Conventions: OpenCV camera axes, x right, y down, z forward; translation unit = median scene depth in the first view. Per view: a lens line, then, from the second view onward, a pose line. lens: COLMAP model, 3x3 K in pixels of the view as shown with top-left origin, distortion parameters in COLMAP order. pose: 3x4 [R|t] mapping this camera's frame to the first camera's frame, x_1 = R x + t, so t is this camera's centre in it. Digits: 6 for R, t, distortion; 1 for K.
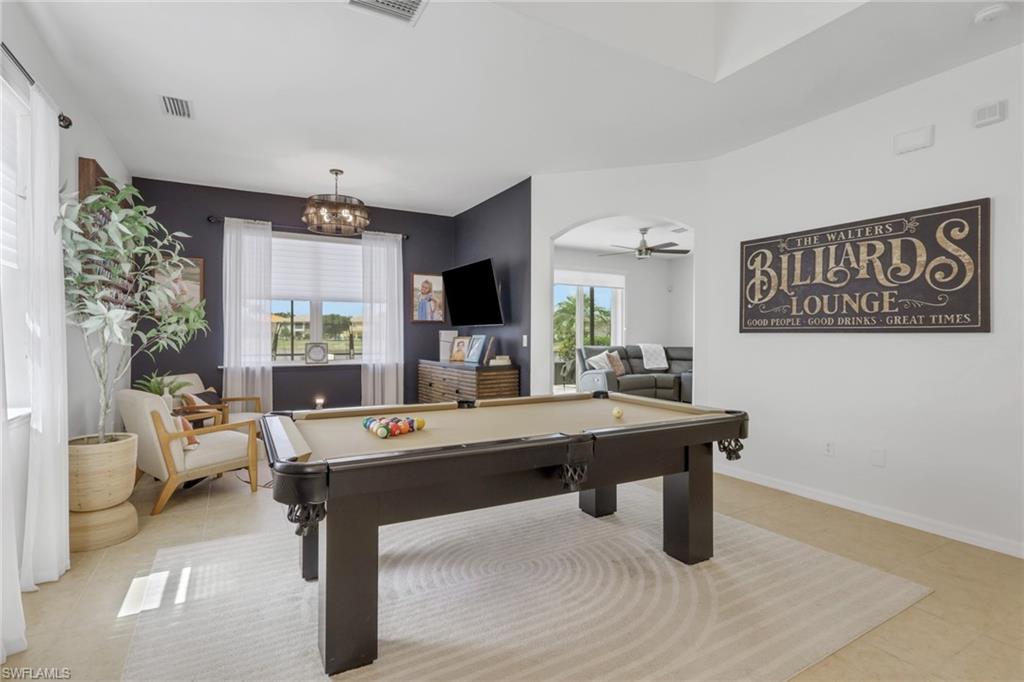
lens RADIAL K [[486.7, 0, 528.8], [0, 486.7, 340.2], [0, 0, 1]] dist [0.001532, -0.000140]
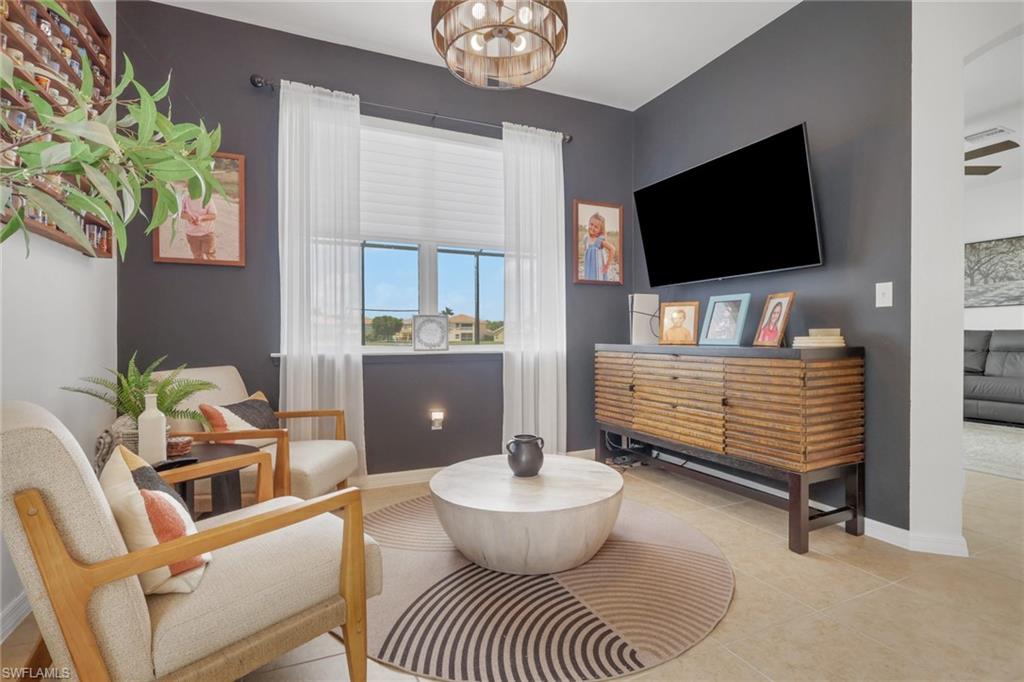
lens RADIAL K [[477.2, 0, 512.0], [0, 477.2, 341.0], [0, 0, 1]] dist [-0.001774, -0.000212]
pose [[0.993033, -0.008693, -0.117513, -0.859815], [0.008556, 0.999962, -0.001666, 0.120502], [0.117523, 0.000649, 0.993070, 1.403132]]
